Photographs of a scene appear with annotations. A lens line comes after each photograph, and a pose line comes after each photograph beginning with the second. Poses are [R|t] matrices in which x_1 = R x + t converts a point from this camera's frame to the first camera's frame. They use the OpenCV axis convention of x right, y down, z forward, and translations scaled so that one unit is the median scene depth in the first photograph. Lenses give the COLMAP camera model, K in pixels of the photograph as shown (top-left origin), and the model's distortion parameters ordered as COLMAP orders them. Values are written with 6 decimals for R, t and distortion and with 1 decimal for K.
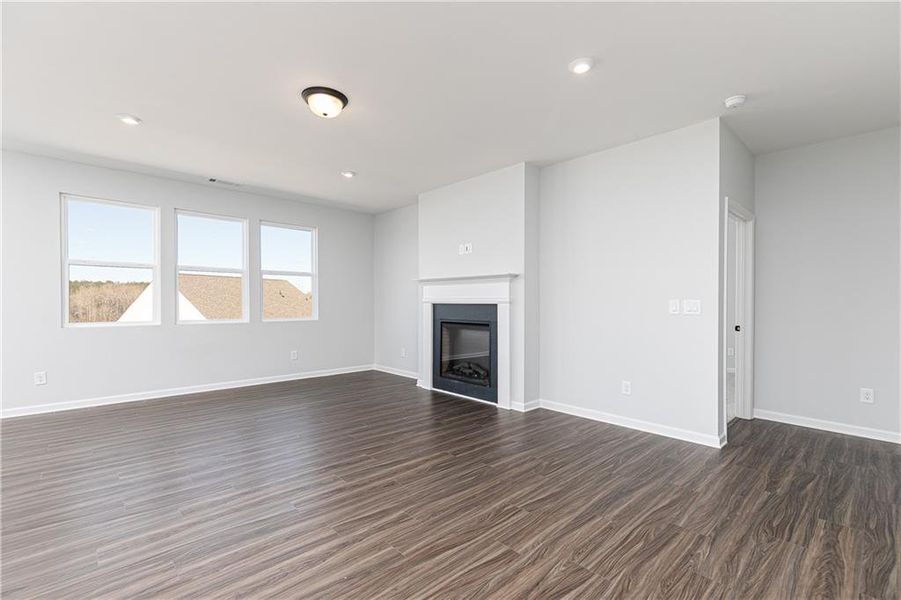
lens RADIAL K [[414.3, 0, 448.8], [0, 414.3, 292.6], [0, 0, 1]] dist [0.031896, -0.000064]
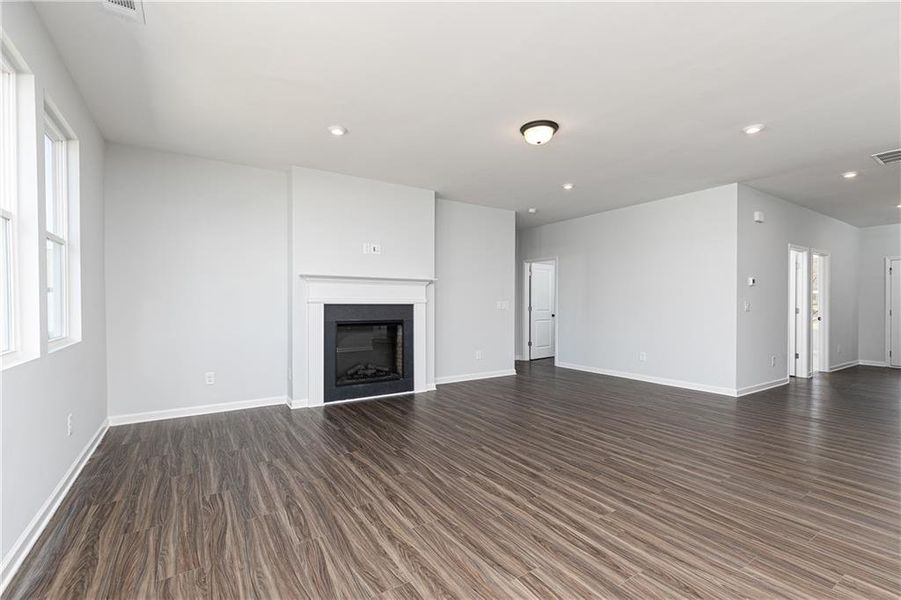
lens RADIAL K [[399.9, 0, 461.9], [0, 399.9, 303.5], [0, 0, 1]] dist [-0.000515, -0.000015]
pose [[0.136075, -0.001220, 0.990698, -0.972482], [-0.028872, 0.999570, 0.005197, 0.014925], [-0.990278, -0.029311, 0.135981, 0.725491]]
